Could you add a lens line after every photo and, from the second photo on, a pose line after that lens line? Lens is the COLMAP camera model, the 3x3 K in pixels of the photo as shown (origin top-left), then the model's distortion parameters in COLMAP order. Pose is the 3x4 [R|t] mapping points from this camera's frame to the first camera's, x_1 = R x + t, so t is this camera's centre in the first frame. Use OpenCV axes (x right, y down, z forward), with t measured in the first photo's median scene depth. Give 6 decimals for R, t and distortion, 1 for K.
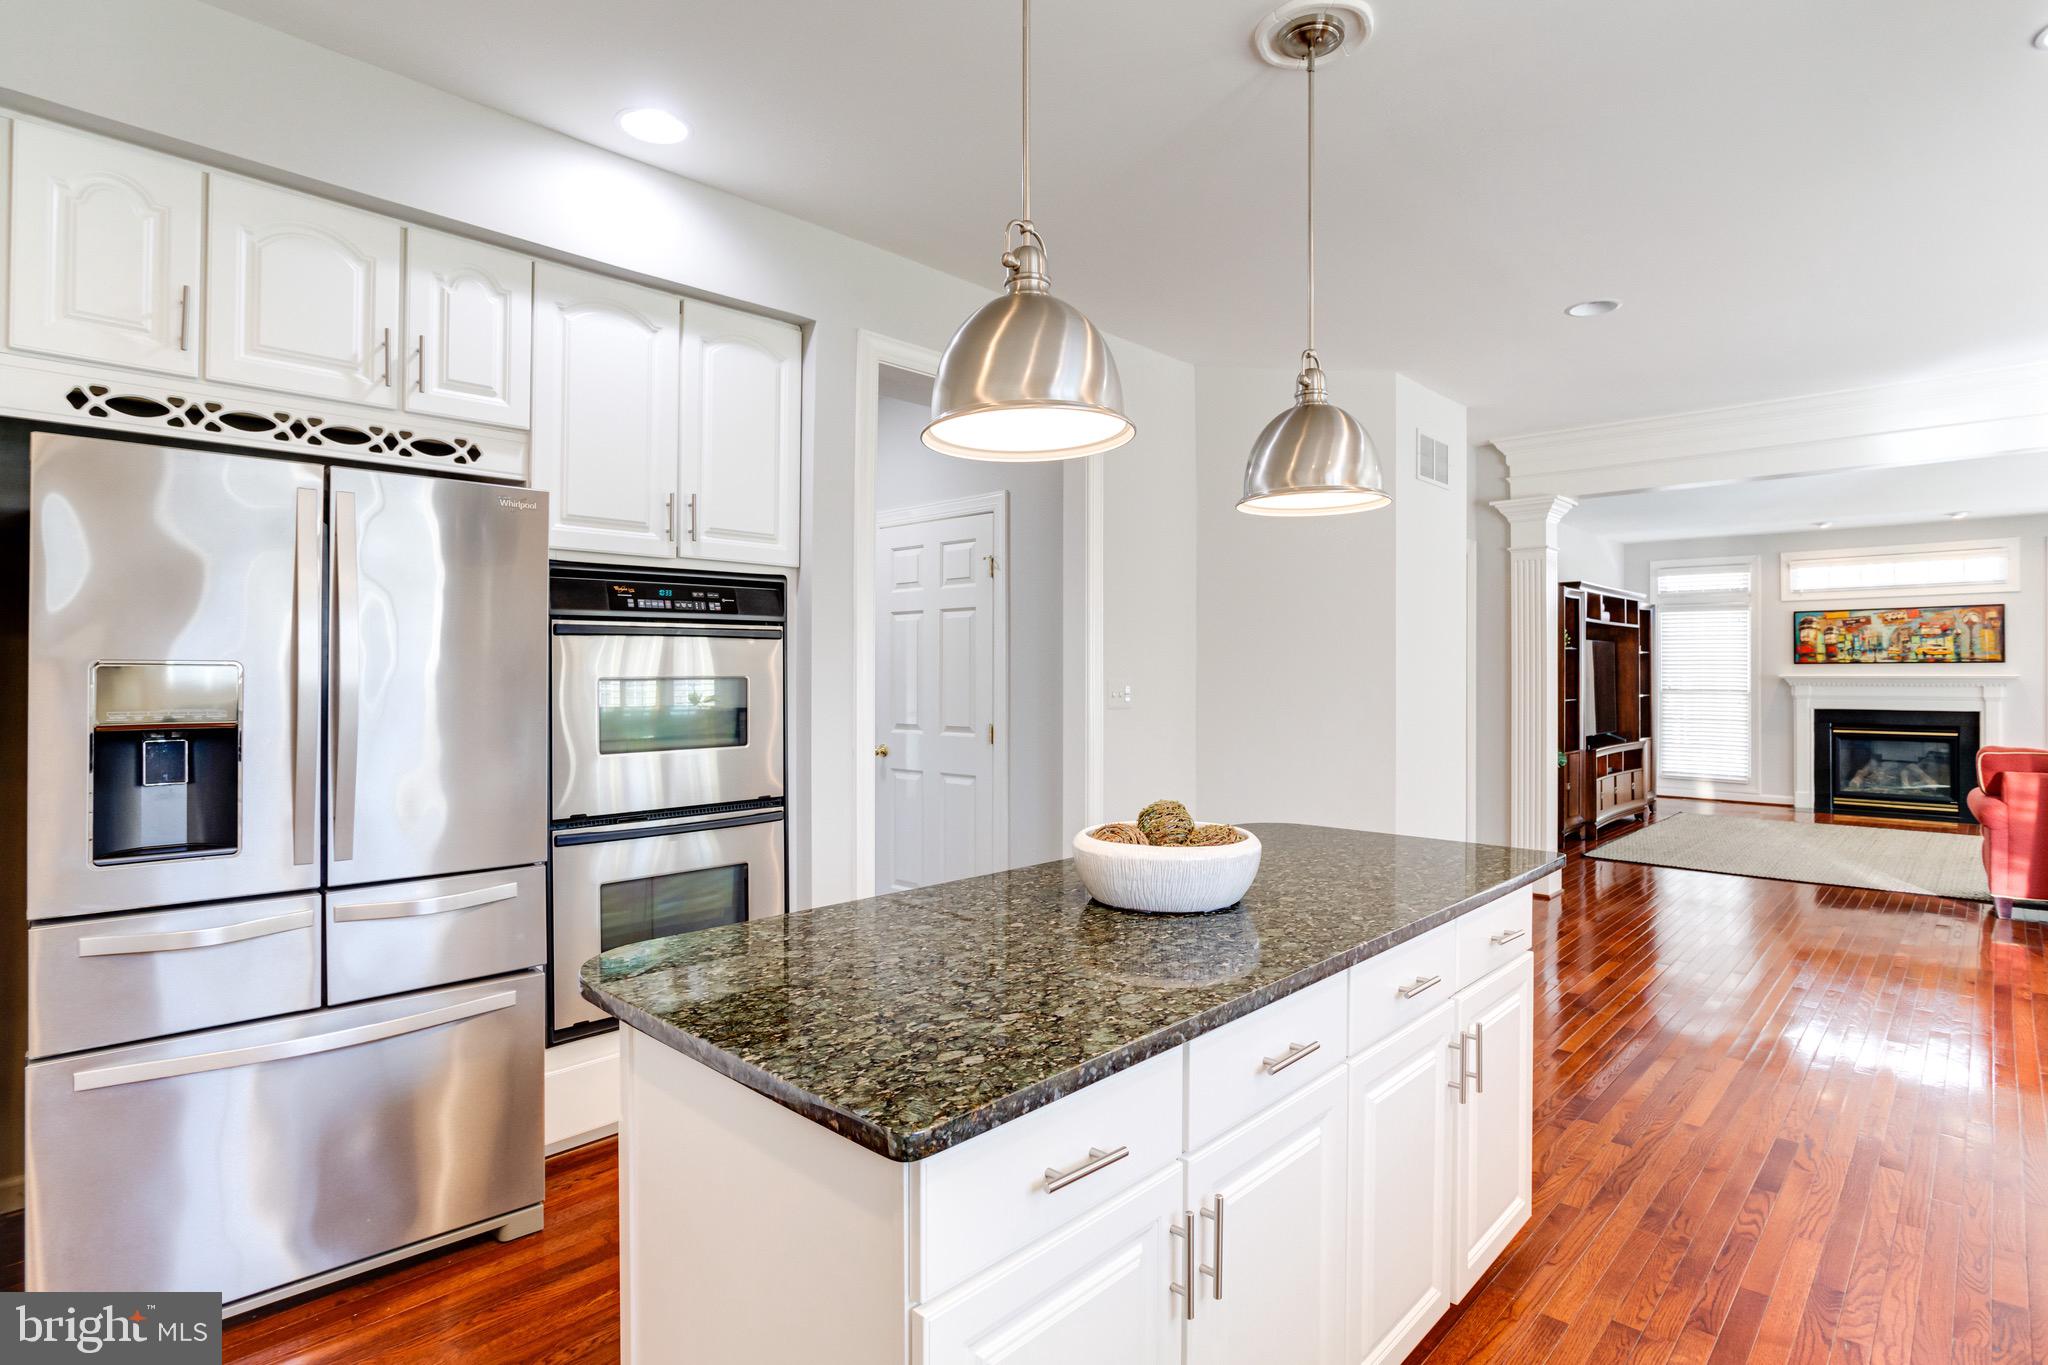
lens RADIAL K [[1016.9, 0, 1040.0], [0, 1016.9, 671.8], [0, 0, 1]] dist [-0.035381, 0.018337]
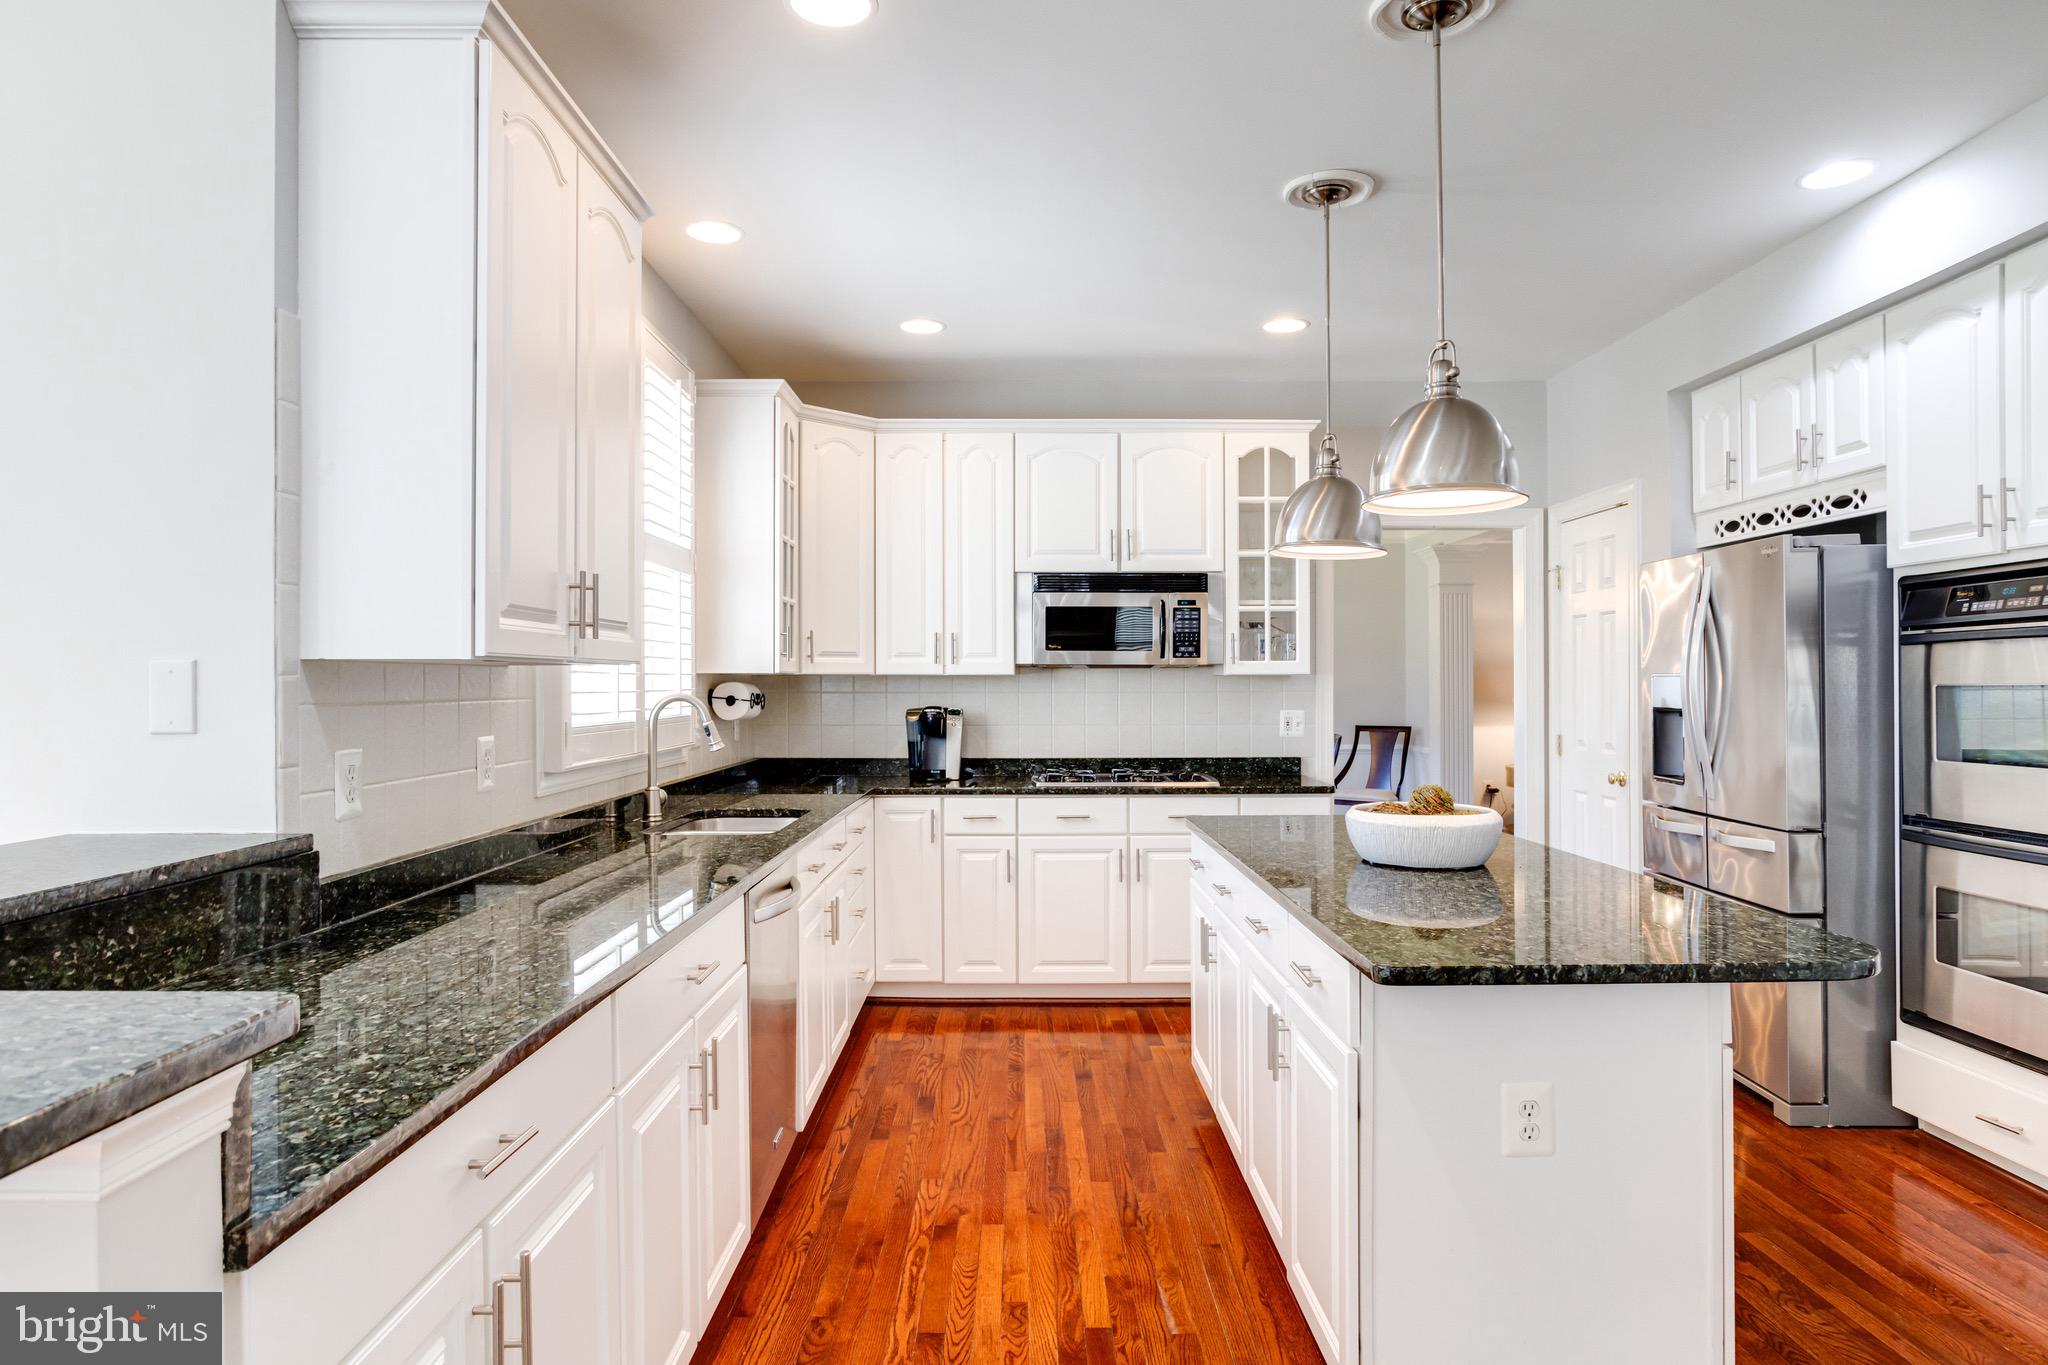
lens RADIAL K [[1195.7, 0, 1023.7], [0, 1195.7, 680.5], [0, 0, 1]] dist [-0.003455, 0.000030]
pose [[-0.709397, -0.000119, -0.704809, 1.041464], [0.003420, 0.999988, -0.003610, 0.002987], [0.704801, -0.004972, -0.709388, 1.175901]]
